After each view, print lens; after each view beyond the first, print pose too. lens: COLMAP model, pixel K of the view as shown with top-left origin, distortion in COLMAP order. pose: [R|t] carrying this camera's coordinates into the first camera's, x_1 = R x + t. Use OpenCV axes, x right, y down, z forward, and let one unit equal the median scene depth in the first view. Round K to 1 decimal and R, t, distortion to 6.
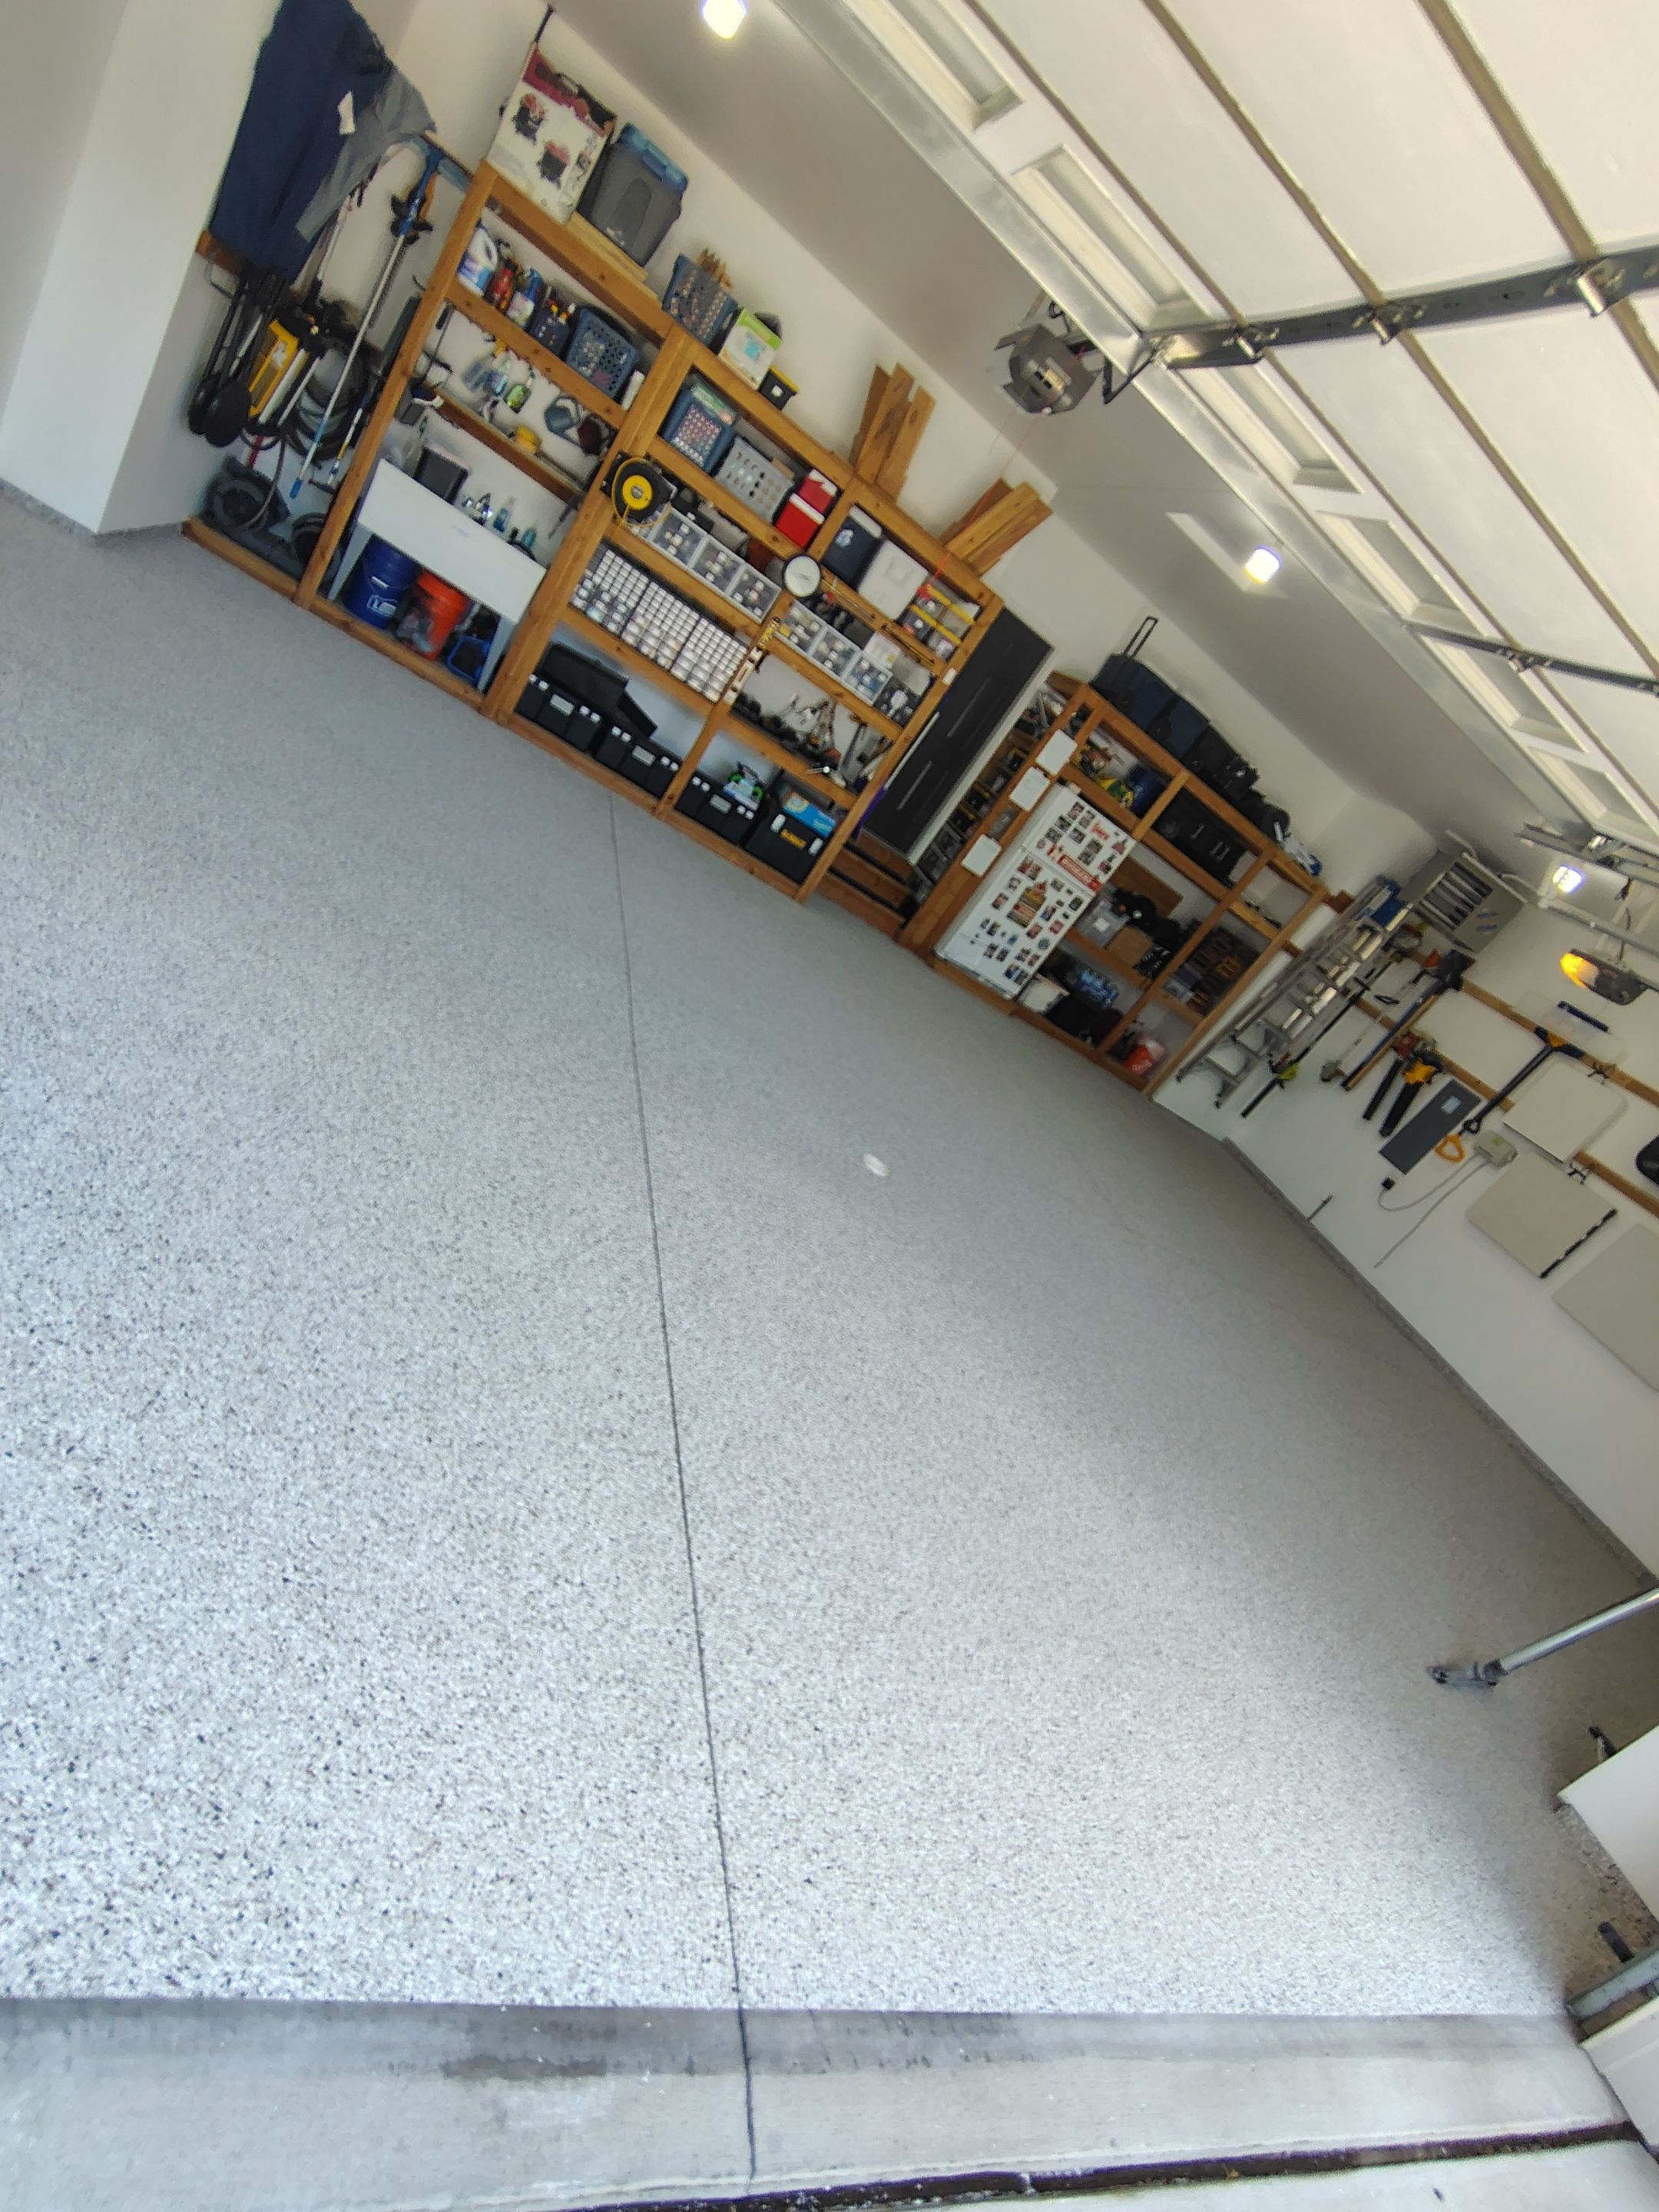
lens RADIAL K [[1025.2, 0, 820.7], [0, 1025.2, 1096.5], [0, 0, 1]] dist [-0.008703, 0.000542]
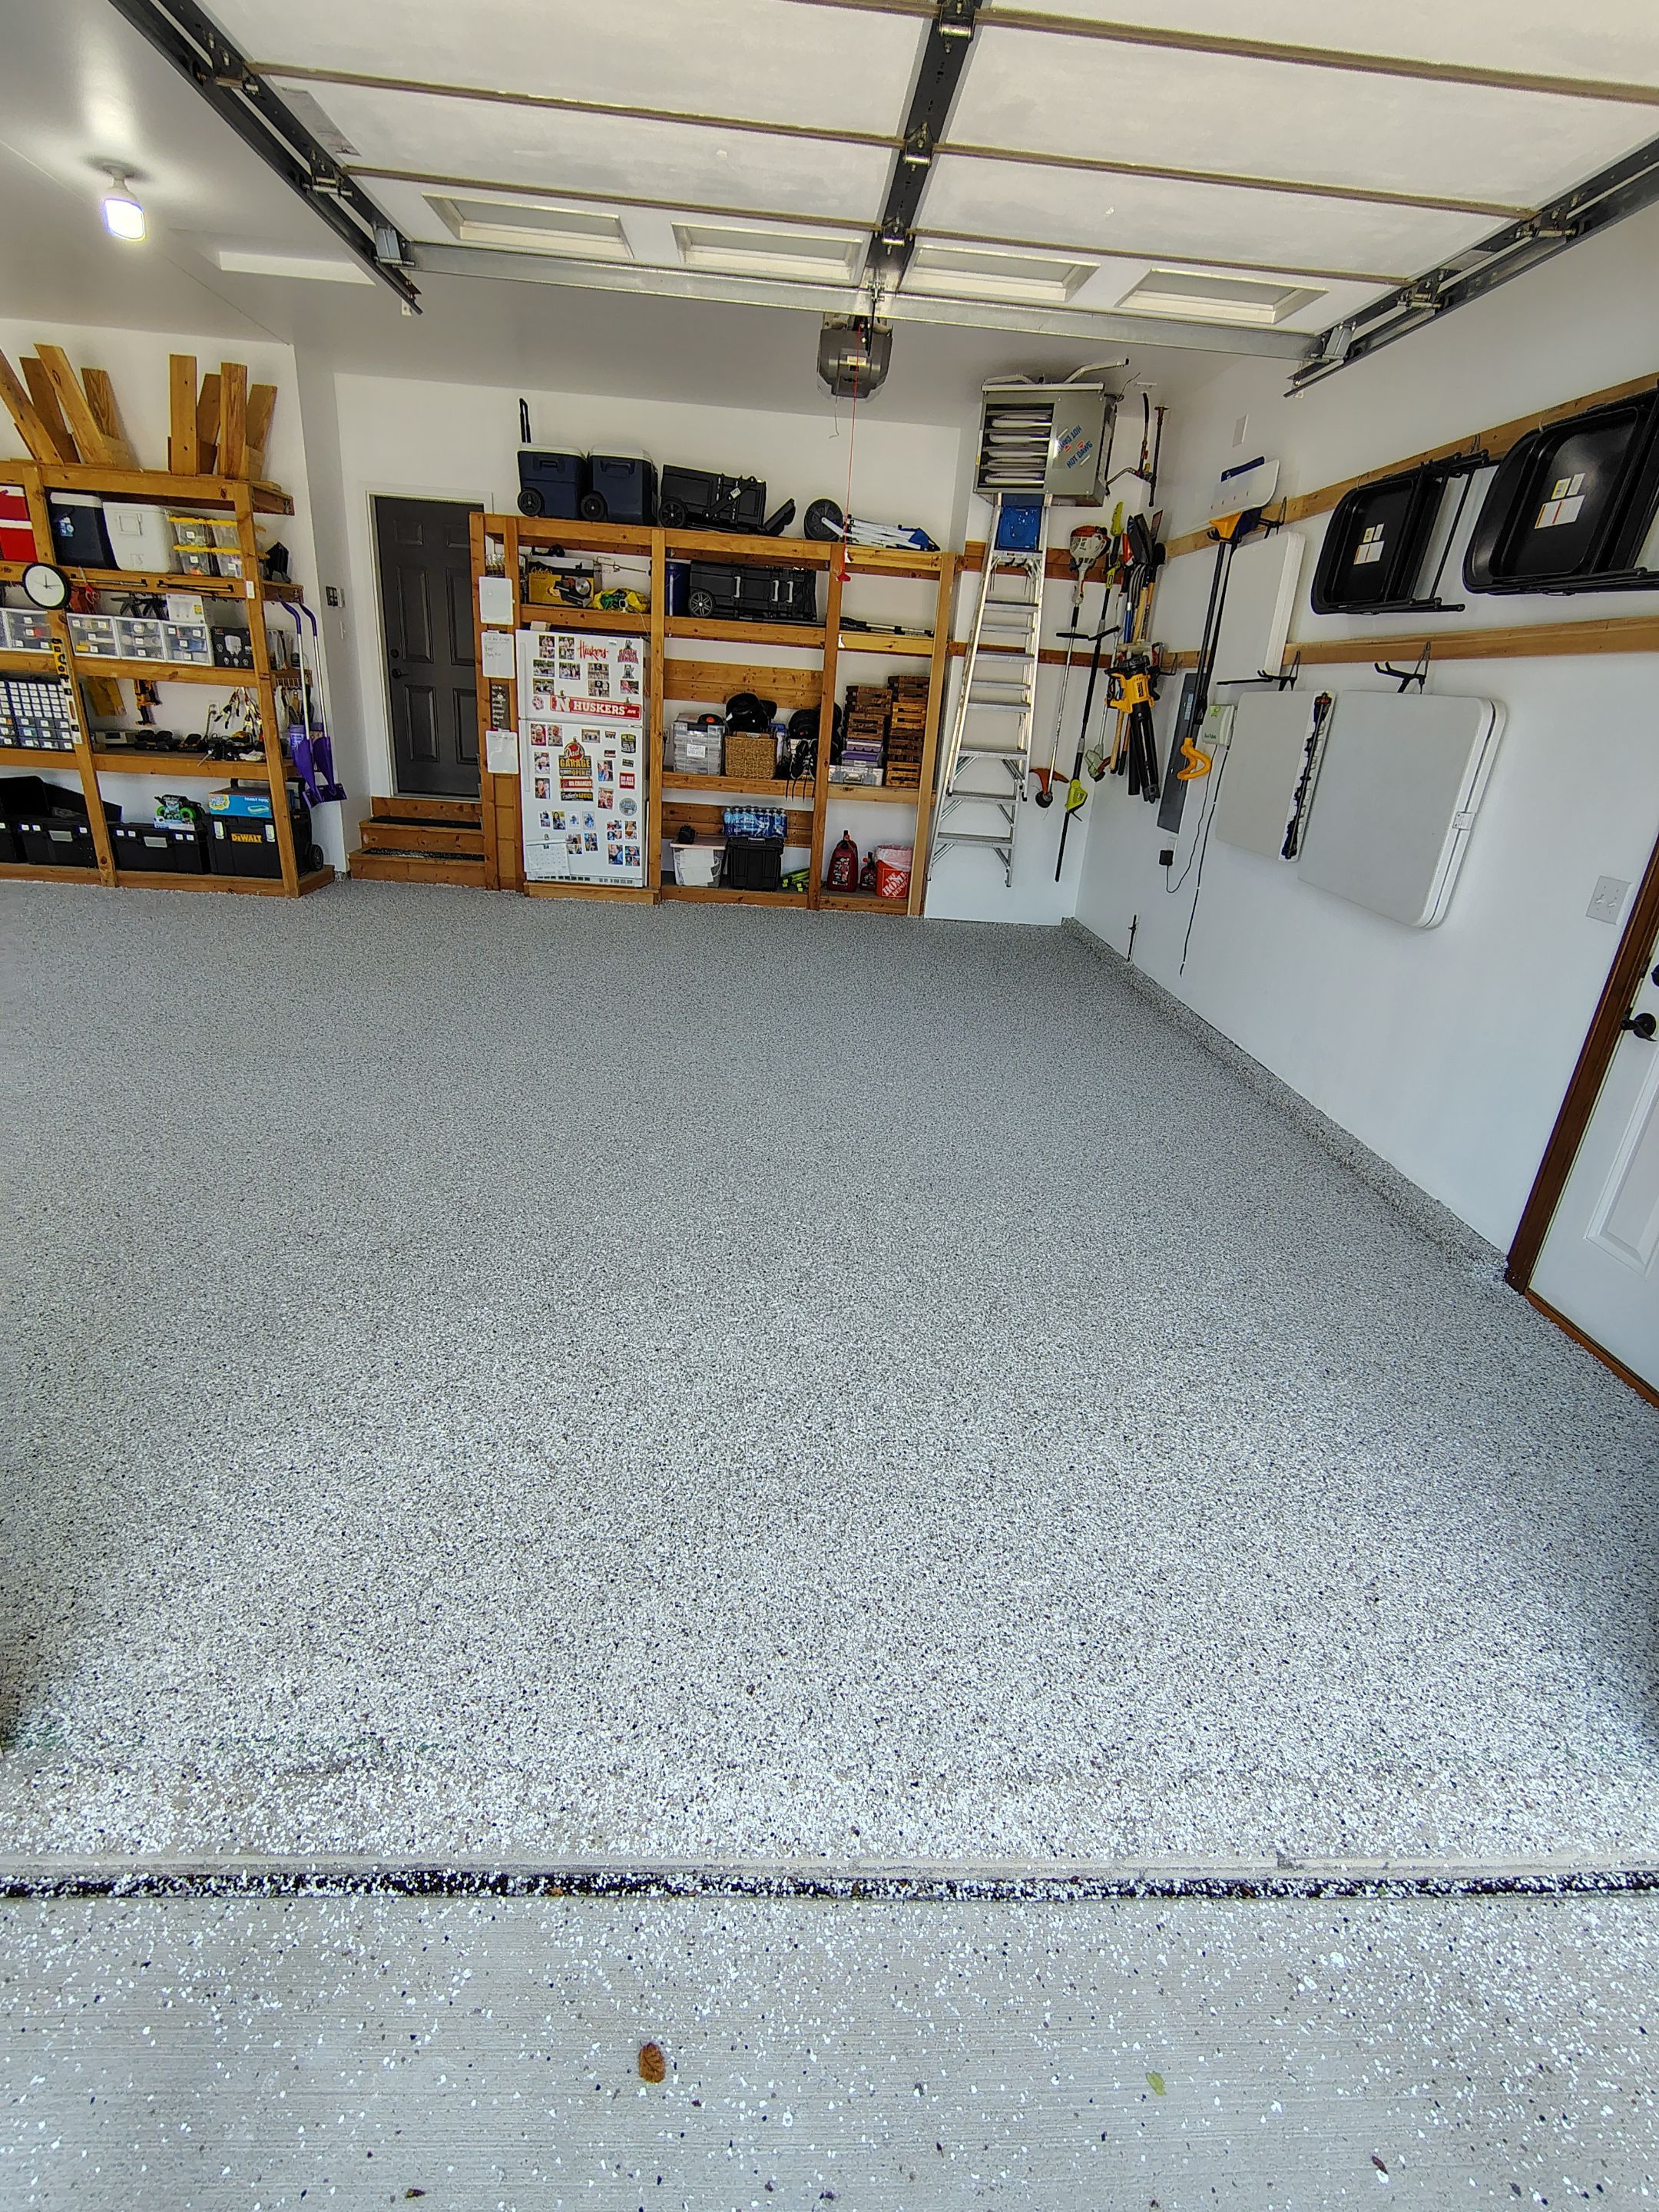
lens RADIAL K [[1025.2, 0, 838.4], [0, 1025.2, 1100.9], [0, 0, 1]] dist [-0.008703, 0.000542]
pose [[0.849312, -0.409423, -0.333230, 0.648366], [0.376295, 0.912265, -0.161783, 0.318939], [0.370232, 0.012012, 0.928862, 0.357111]]
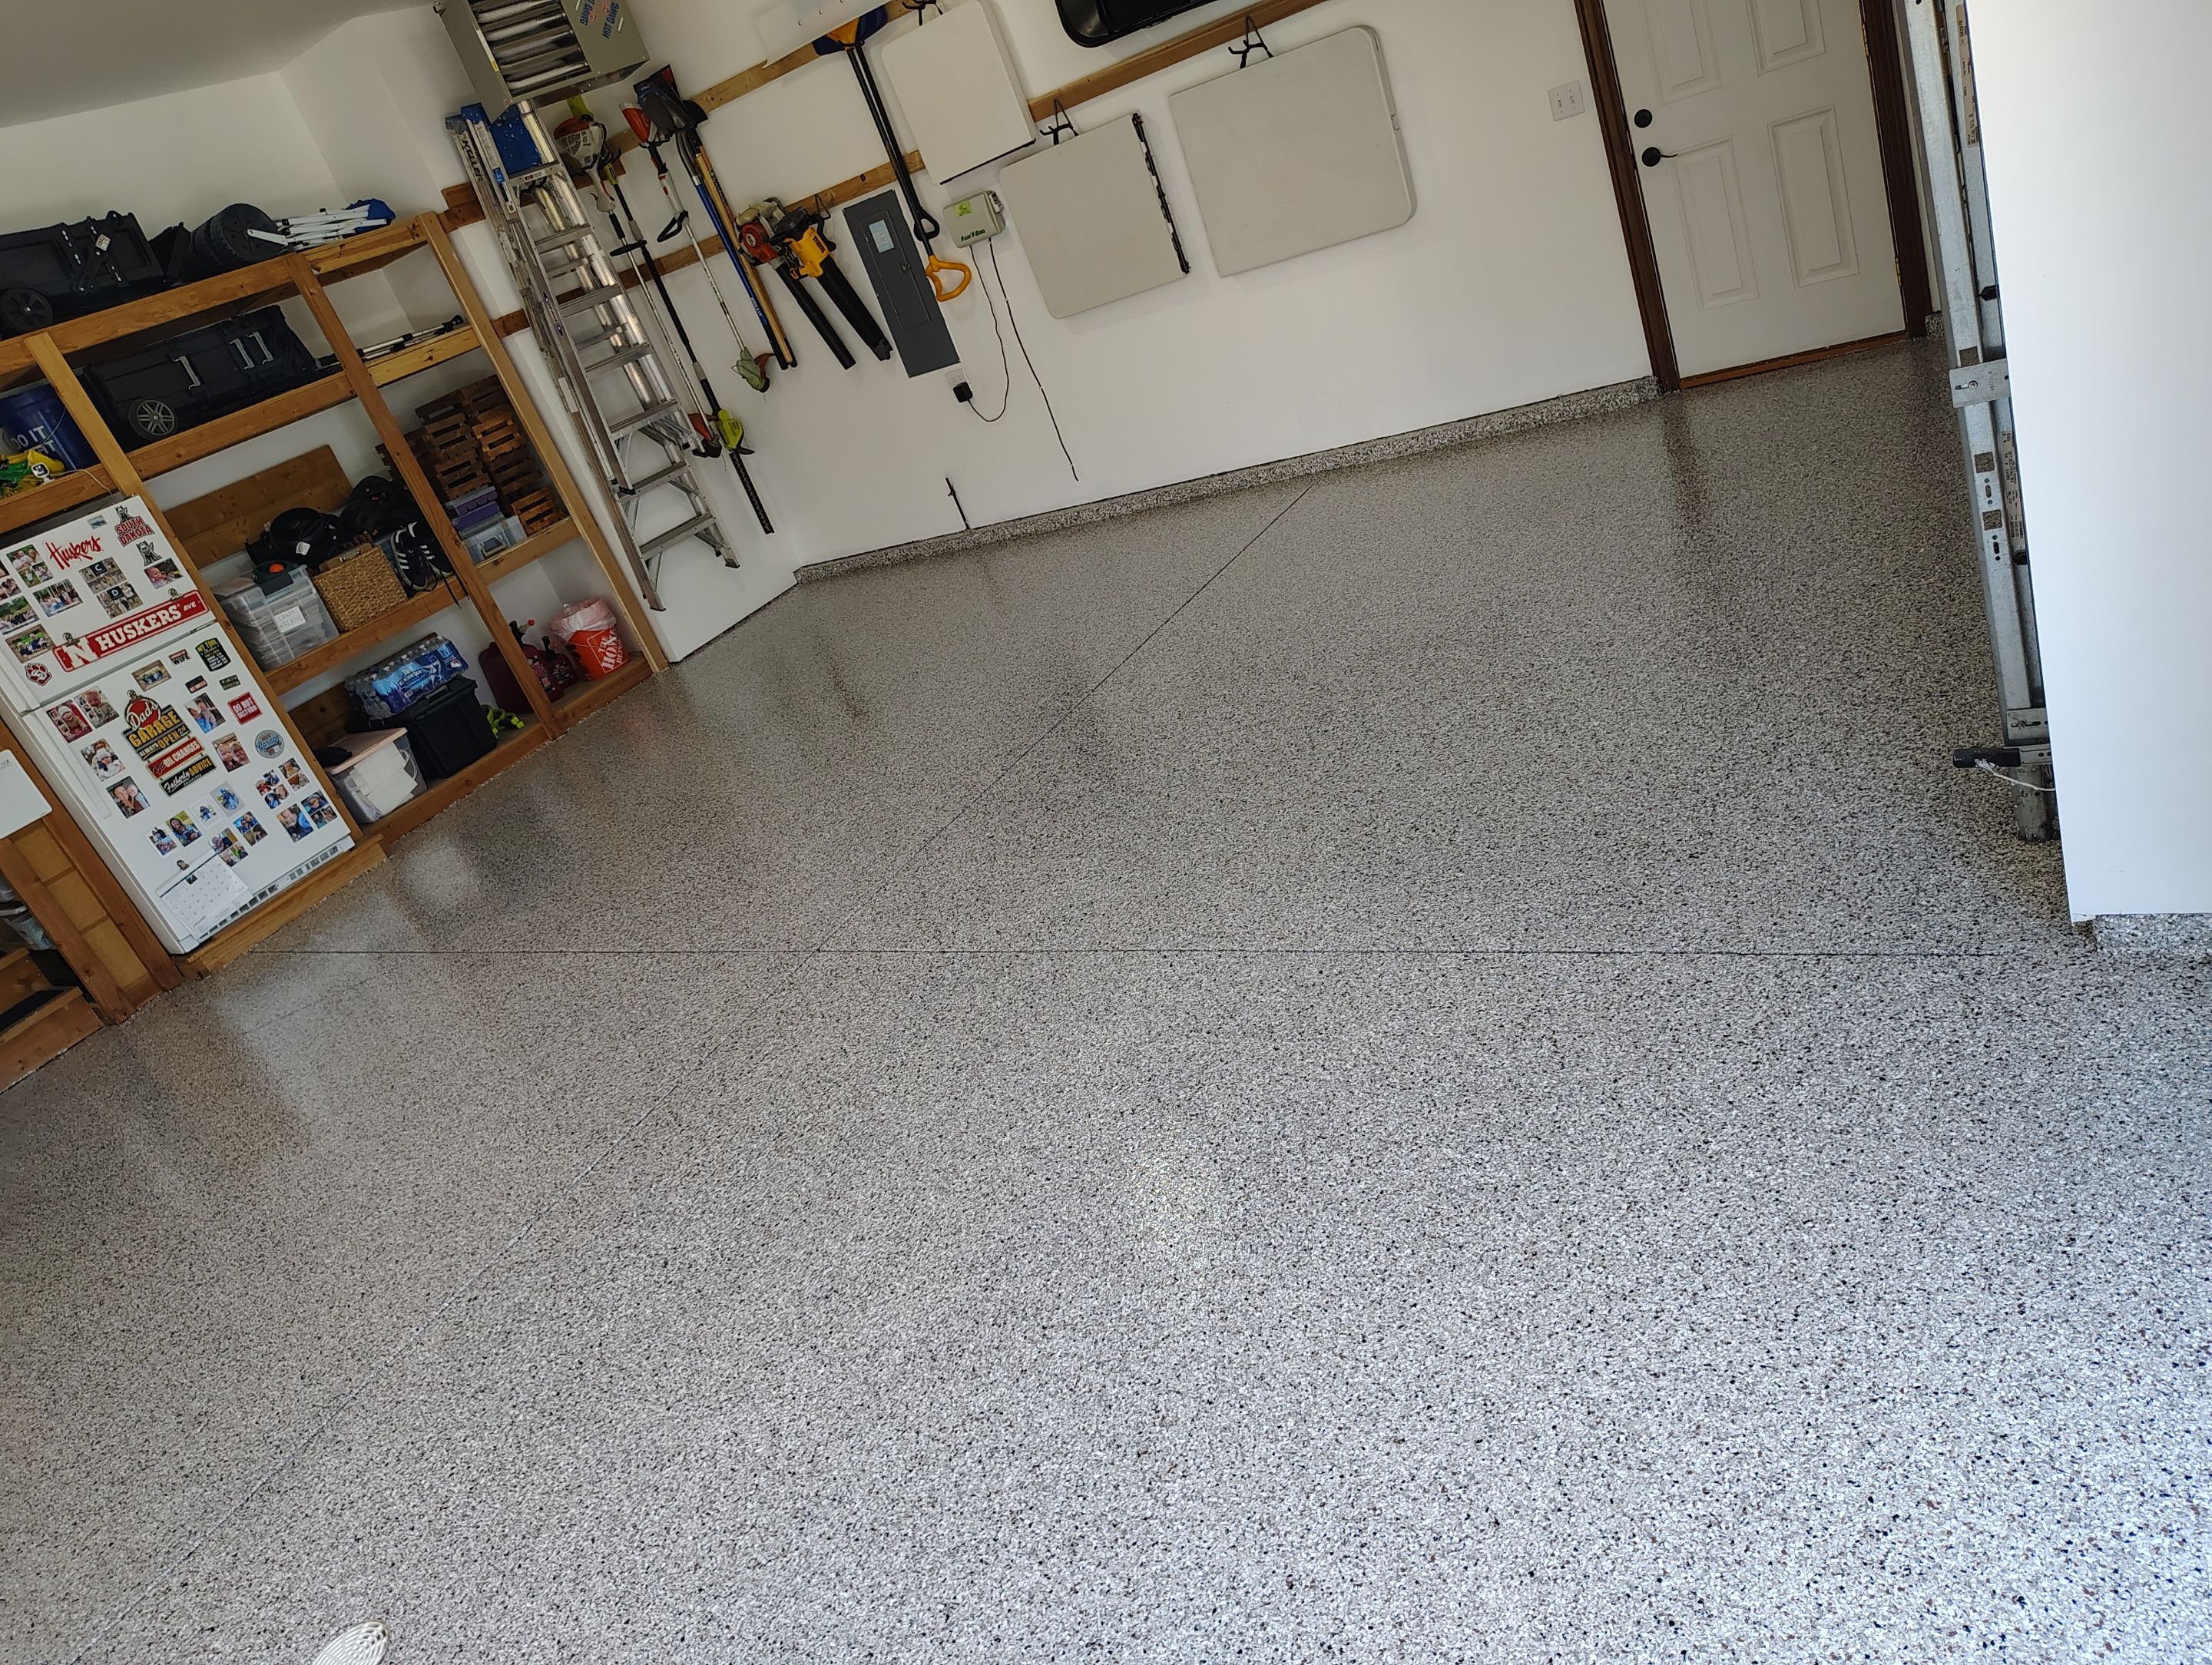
lens RADIAL K [[1532.2, 0, 1090.1], [0, 1532.2, 830.2], [0, 0, 1]] dist [0.019194, -0.021815]
pose [[0.359614, -0.907783, 0.215886, 0.194112], [0.871163, 0.409523, 0.270863, 0.016559], [-0.334295, 0.090666, 0.938097, 0.201820]]
